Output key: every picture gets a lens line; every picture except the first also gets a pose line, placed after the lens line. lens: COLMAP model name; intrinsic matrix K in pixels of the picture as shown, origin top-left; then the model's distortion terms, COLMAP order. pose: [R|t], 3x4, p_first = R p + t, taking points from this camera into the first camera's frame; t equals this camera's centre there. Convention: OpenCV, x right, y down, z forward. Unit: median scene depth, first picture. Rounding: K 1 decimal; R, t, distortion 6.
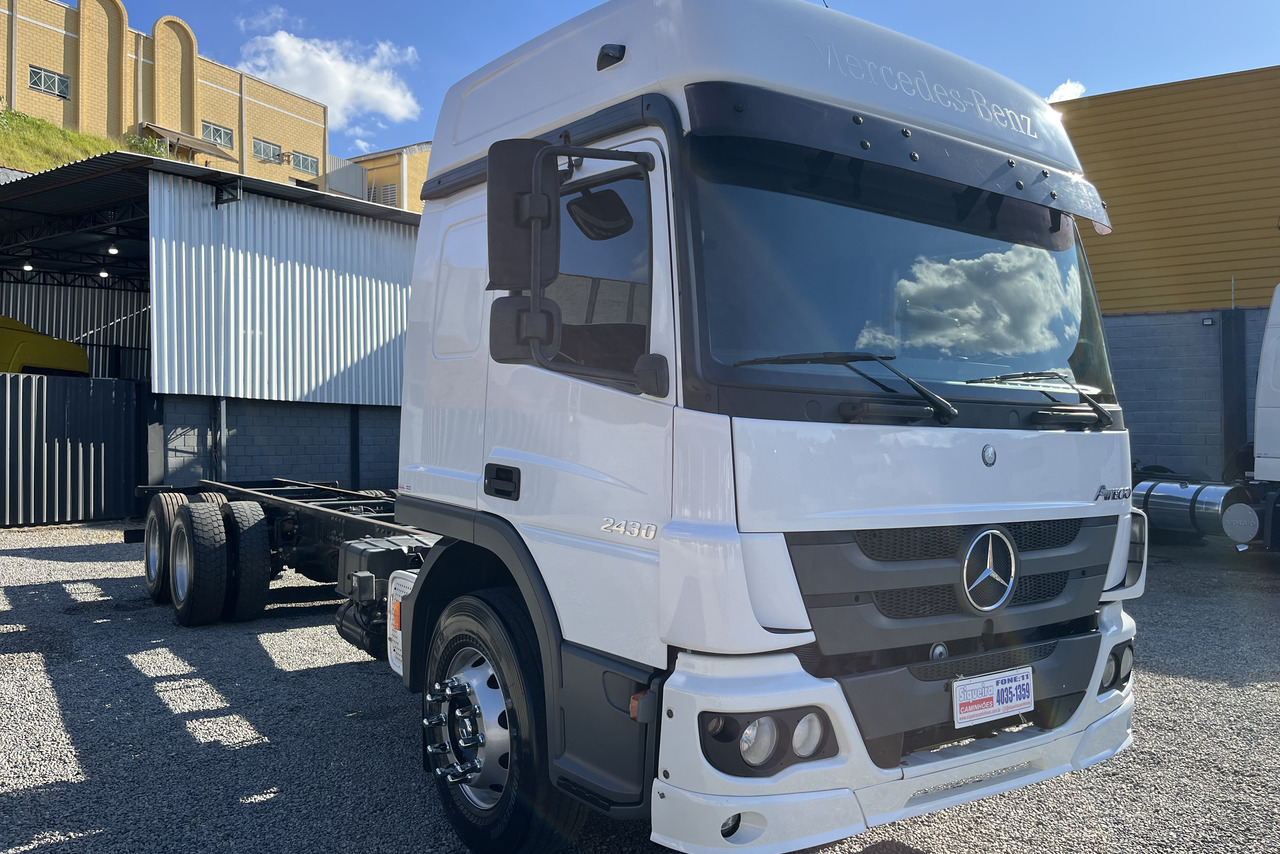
lens RADIAL K [[981.6, 0, 633.9], [0, 981.6, 431.6], [0, 0, 1]] dist [0.037325, -0.040020]
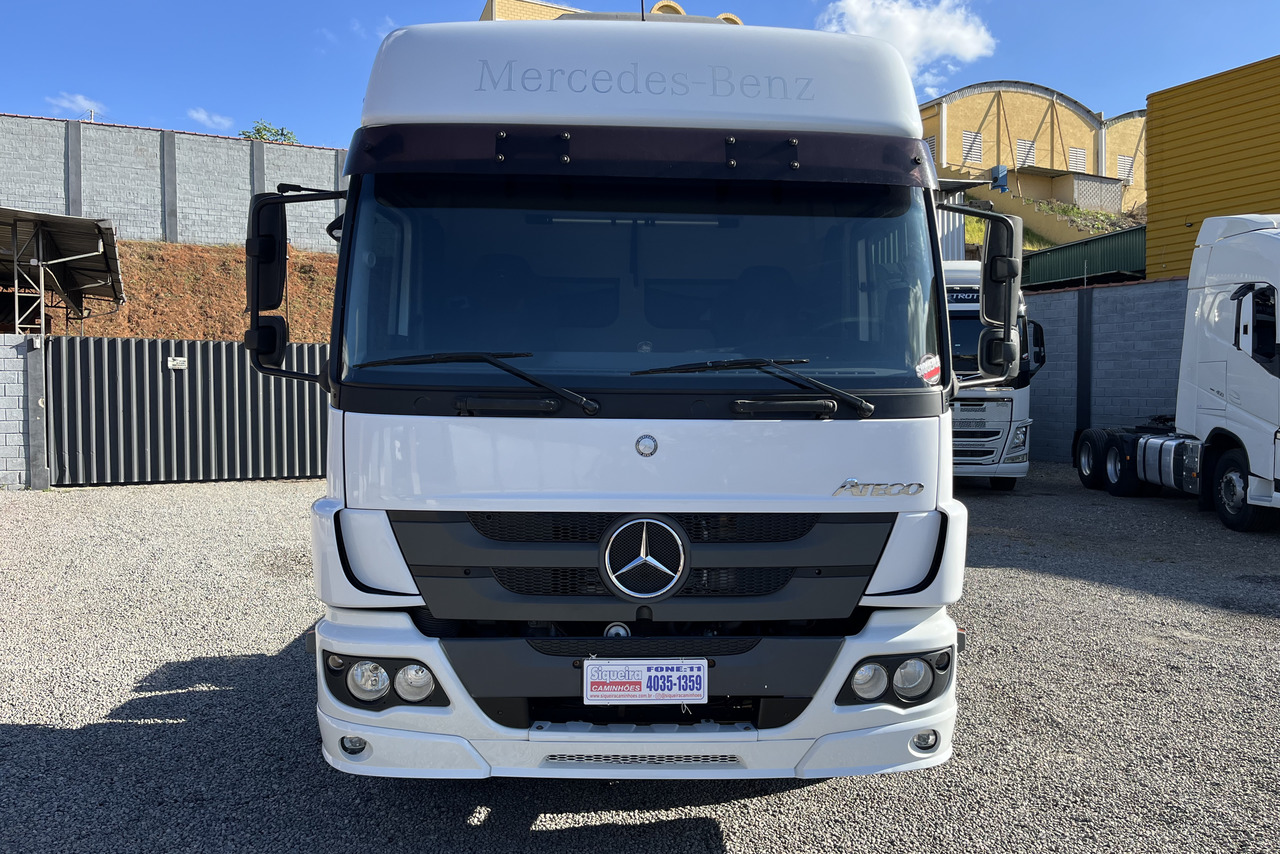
lens RADIAL K [[981.6, 0, 633.9], [0, 981.6, 431.6], [0, 0, 1]] dist [0.037325, -0.040020]
pose [[0.843243, 0.017036, -0.537262, 0.926112], [0.008457, 0.998953, 0.044949, -0.036710], [0.537466, -0.042446, 0.842217, 0.154362]]
